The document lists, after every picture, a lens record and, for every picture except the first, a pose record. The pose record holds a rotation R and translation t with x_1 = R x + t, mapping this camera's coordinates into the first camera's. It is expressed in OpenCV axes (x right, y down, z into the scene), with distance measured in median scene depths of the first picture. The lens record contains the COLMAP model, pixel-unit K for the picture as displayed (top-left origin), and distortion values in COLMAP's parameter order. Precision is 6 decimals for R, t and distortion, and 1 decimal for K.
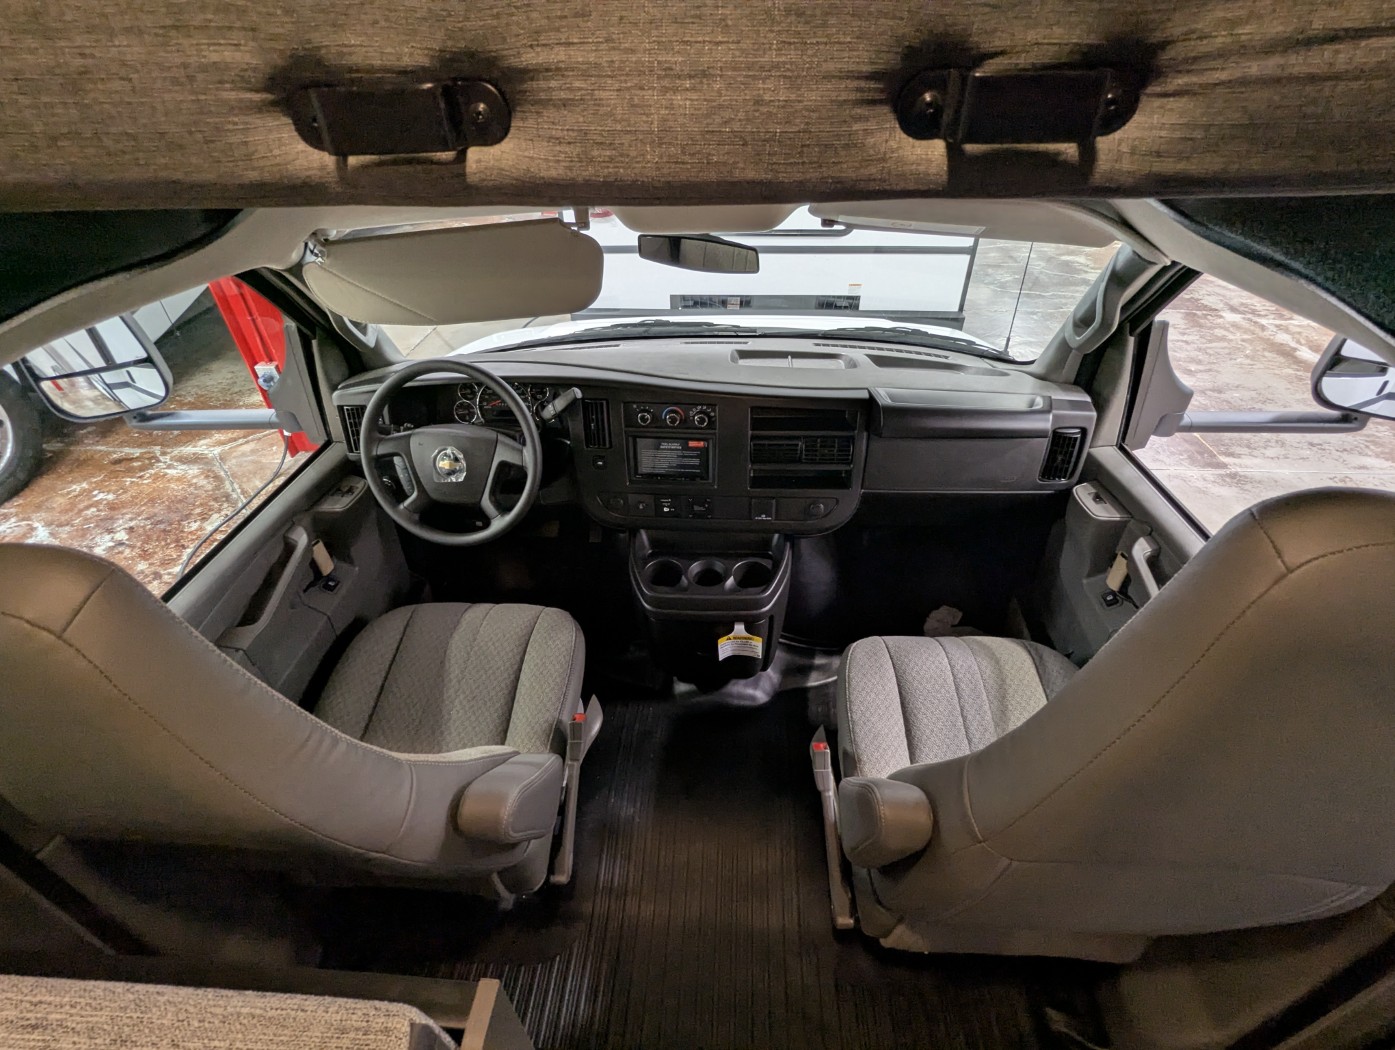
lens RADIAL K [[659.4, 0, 697.5], [0, 659.4, 525.0], [0, 0, 1]] dist [0.002069, 0.000735]
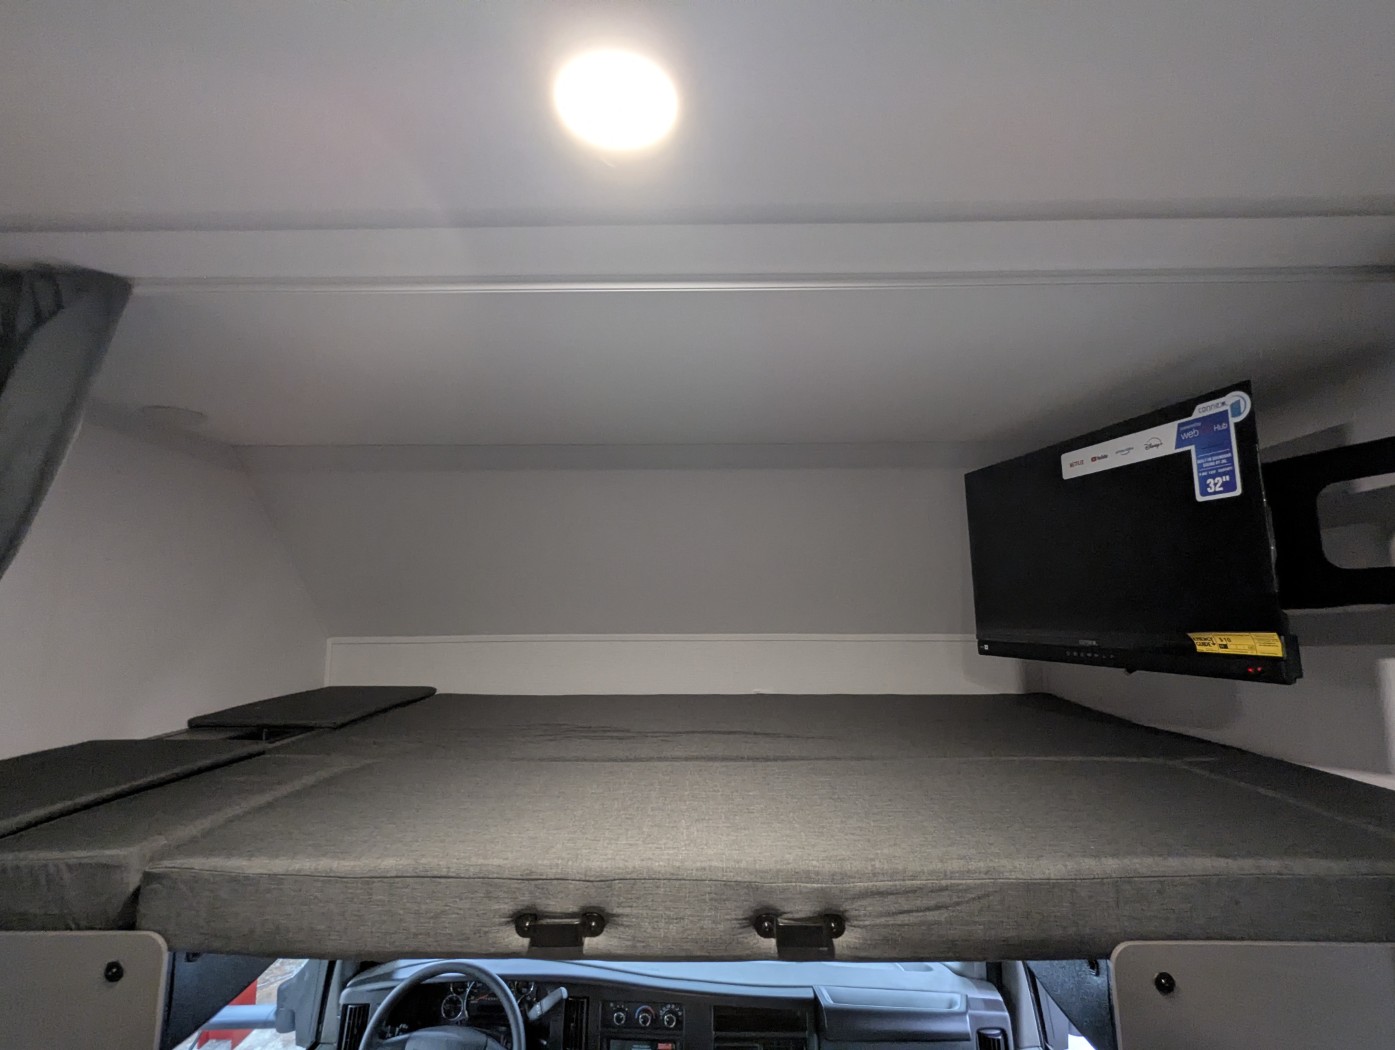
lens RADIAL K [[659.4, 0, 697.5], [0, 659.4, 525.0], [0, 0, 1]] dist [0.002069, 0.000735]
pose [[0.998880, 0.026422, 0.039245, -0.014554], [0.007715, 0.727439, -0.686129, 0.000017], [-0.046677, 0.685663, 0.726421, -0.412665]]
